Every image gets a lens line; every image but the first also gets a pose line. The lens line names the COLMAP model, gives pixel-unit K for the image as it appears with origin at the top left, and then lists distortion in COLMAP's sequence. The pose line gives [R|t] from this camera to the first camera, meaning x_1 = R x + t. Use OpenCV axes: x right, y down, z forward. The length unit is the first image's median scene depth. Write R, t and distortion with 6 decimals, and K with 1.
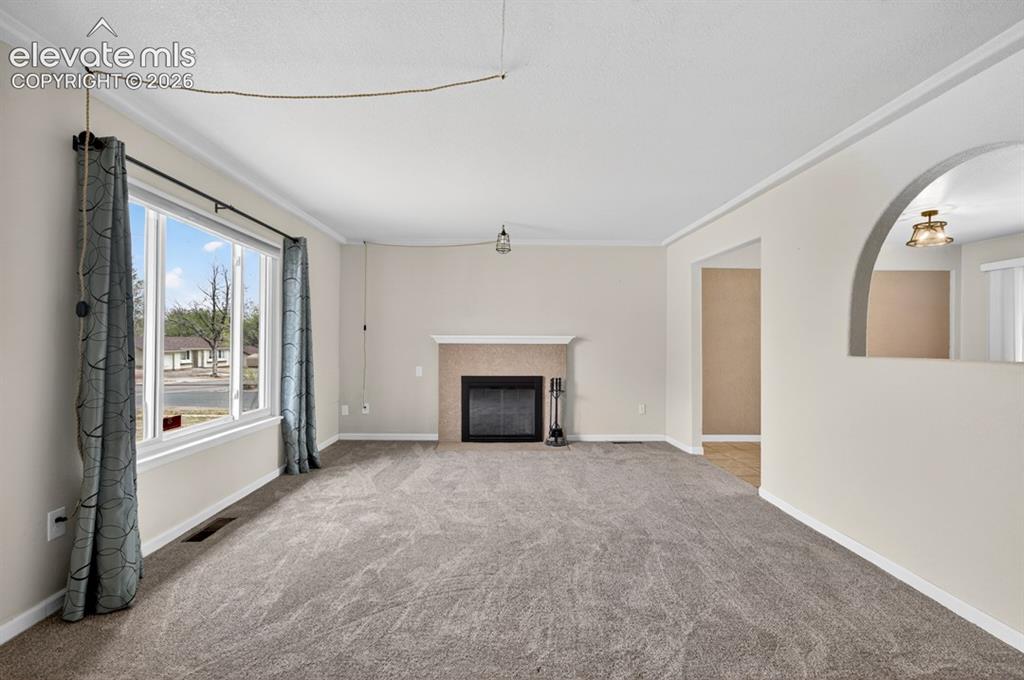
lens RADIAL K [[475.1, 0, 510.4], [0, 475.1, 344.9], [0, 0, 1]] dist [0.001640, 0.000811]
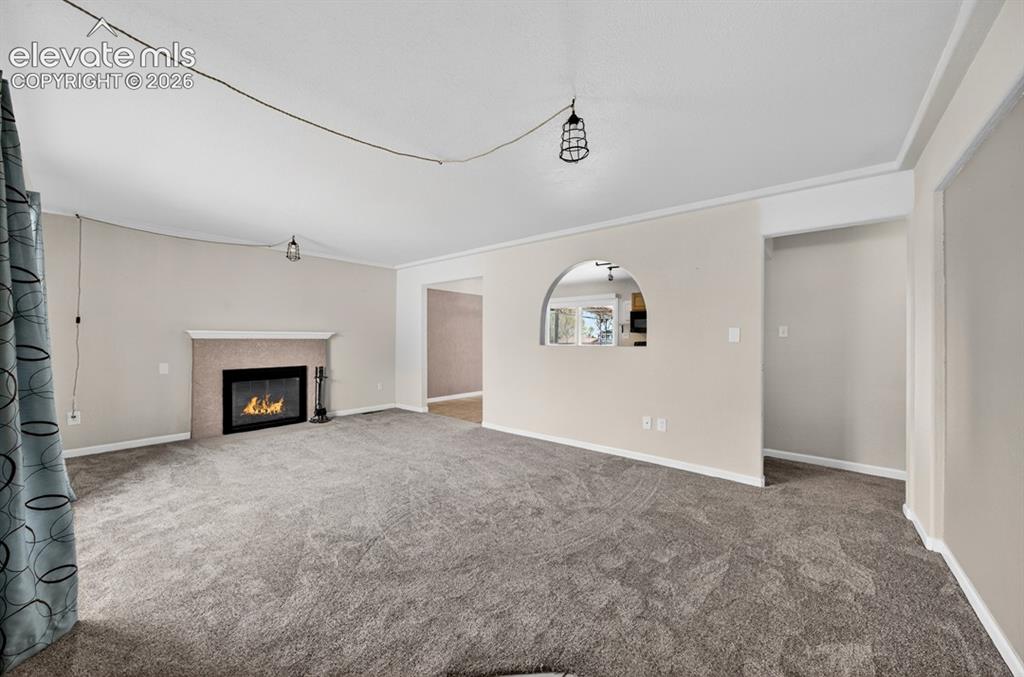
lens RADIAL K [[370.7, 0, 512.0], [0, 370.7, 338.5], [0, 0, 1]] dist [-0.043218, 0.028090]
pose [[0.657453, -0.002166, 0.753493, -0.313311], [-0.001828, 0.999988, 0.004470, -0.008111], [-0.753493, -0.004316, 0.657441, 0.018733]]
